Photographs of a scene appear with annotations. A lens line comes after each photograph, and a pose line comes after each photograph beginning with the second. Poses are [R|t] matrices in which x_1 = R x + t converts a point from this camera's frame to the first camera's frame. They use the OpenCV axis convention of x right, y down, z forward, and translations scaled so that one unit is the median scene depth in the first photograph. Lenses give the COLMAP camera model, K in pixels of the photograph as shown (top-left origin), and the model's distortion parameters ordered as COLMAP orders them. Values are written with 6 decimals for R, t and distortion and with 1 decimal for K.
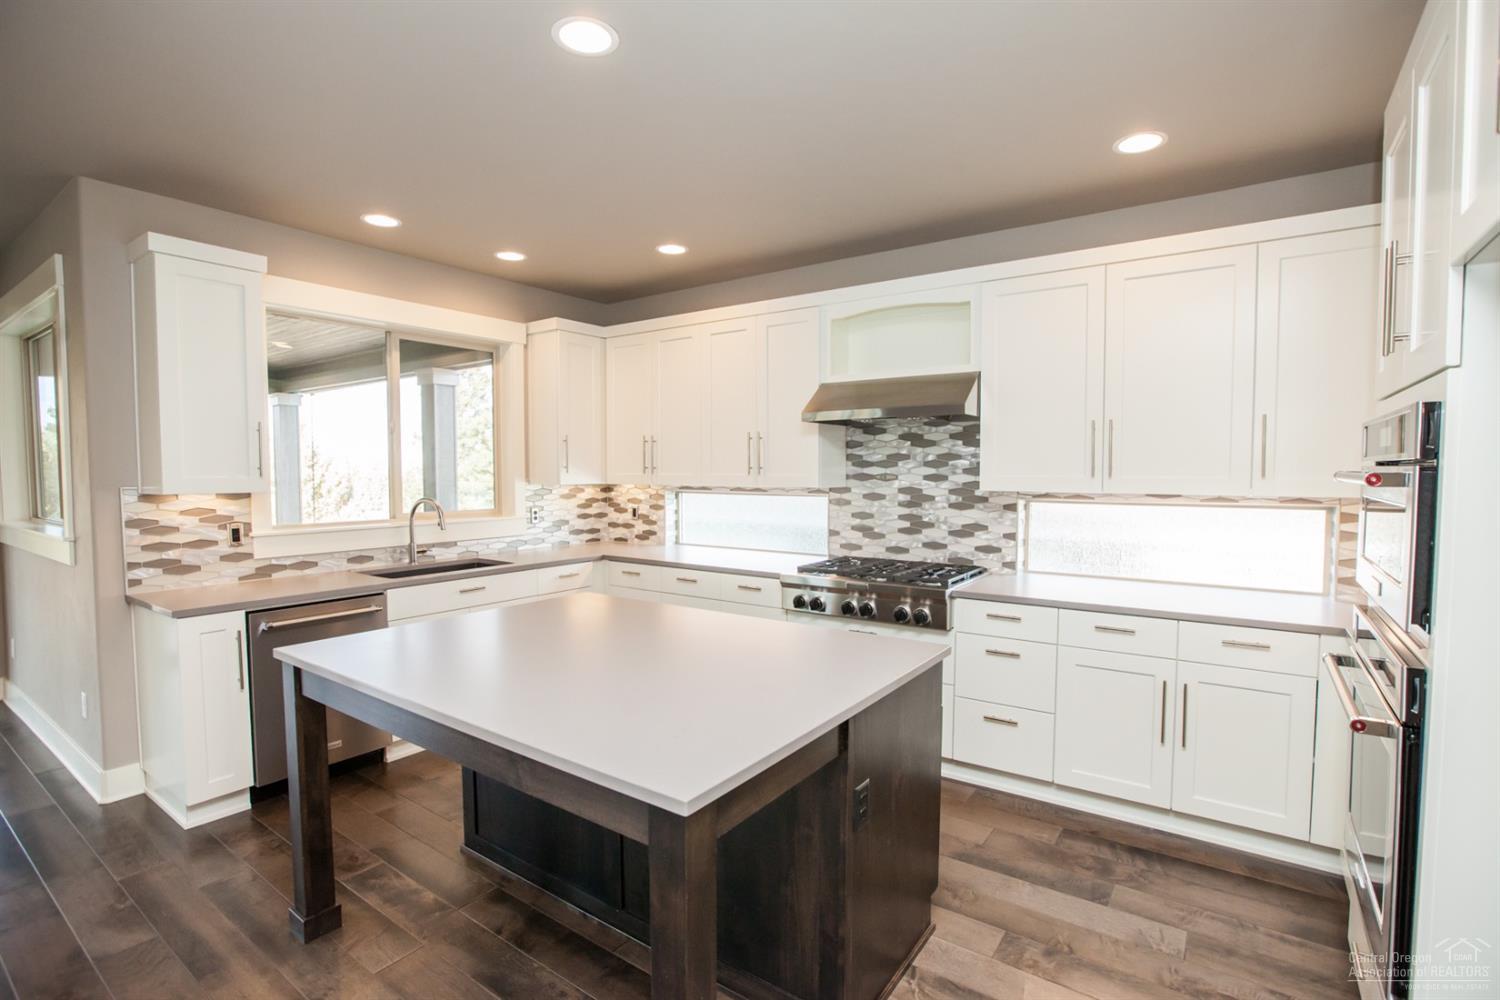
lens RADIAL K [[699.4, 0, 749.3], [0, 699.4, 504.9], [0, 0, 1]] dist [-0.071574, 0.031288]
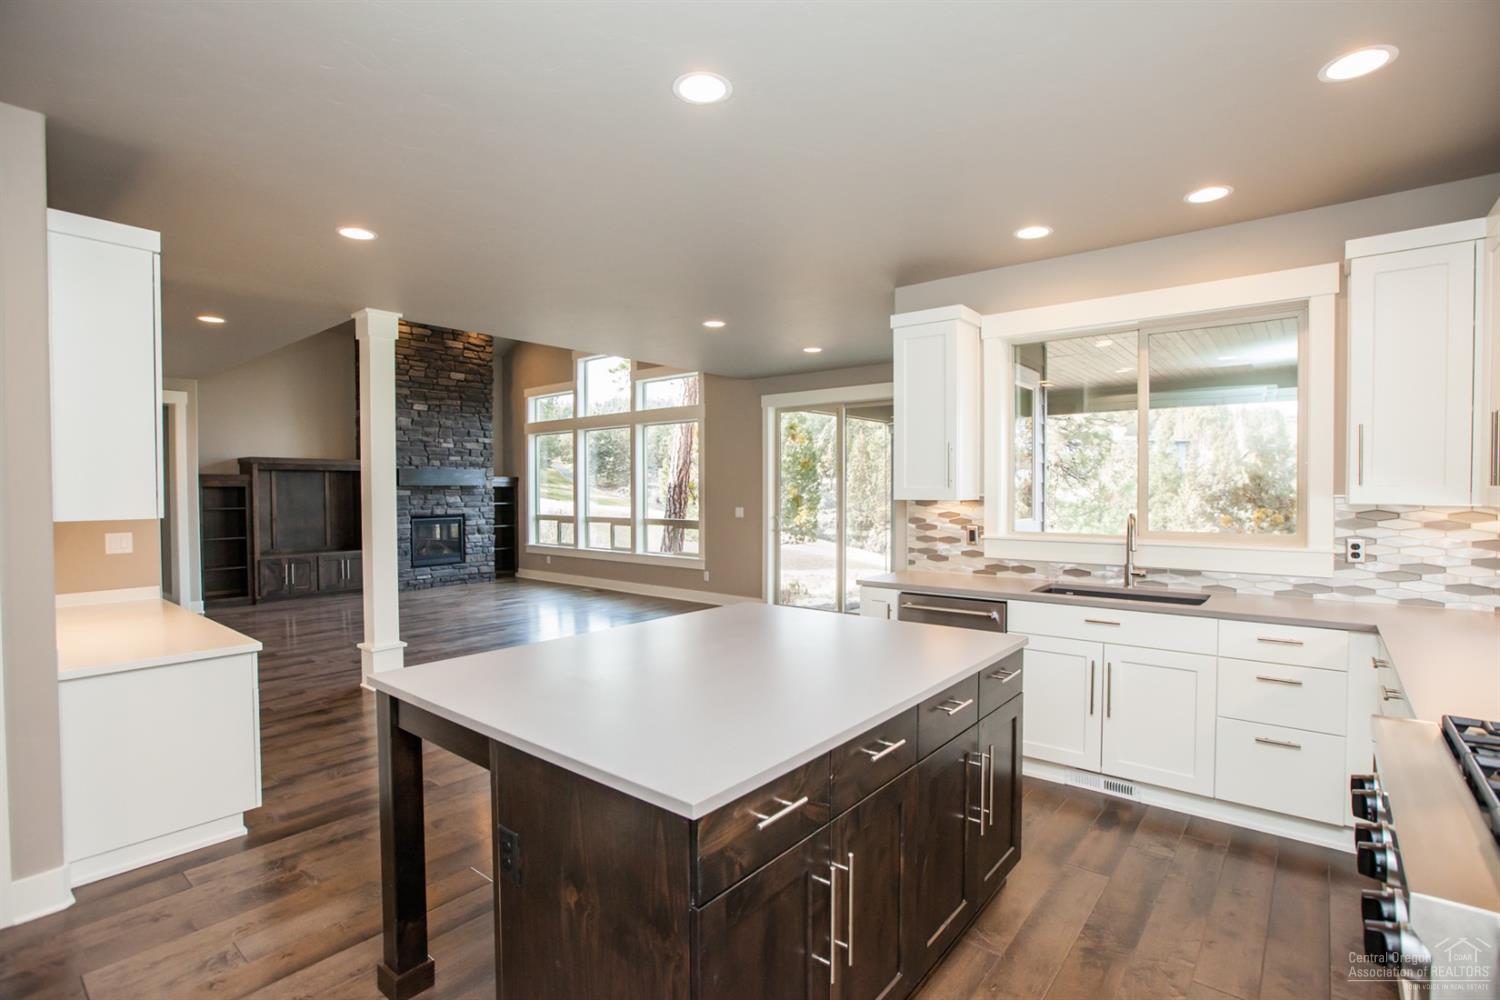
lens RADIAL K [[699.4, 0, 749.3], [0, 699.4, 504.9], [0, 0, 1]] dist [-0.071574, 0.031288]
pose [[-0.070333, 0.024151, -0.997231, 0.433383], [-0.047947, 0.998470, 0.027563, -0.021660], [0.996371, 0.049753, -0.069067, 0.580431]]
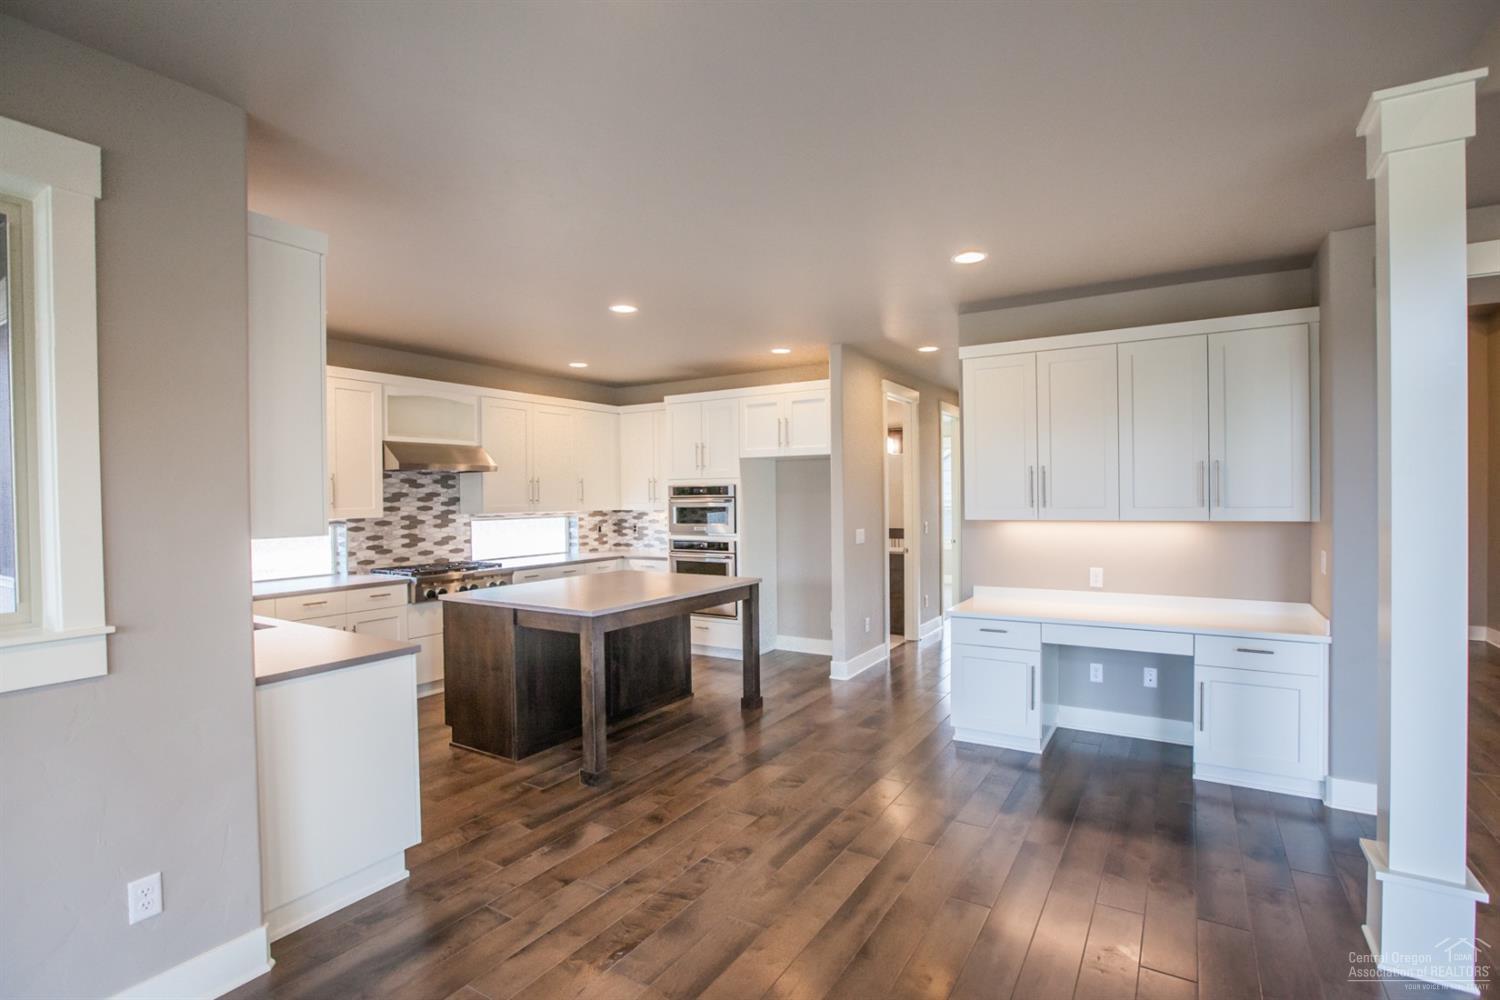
lens RADIAL K [[720.9, 0, 755.7], [0, 720.9, 505.3], [0, 0, 1]] dist [-0.075590, 0.034716]
pose [[-0.064526, -0.011913, 0.997845, -1.293479], [0.061919, 0.997954, 0.015918, -0.024837], [-0.995993, 0.062813, -0.063656, 0.364377]]
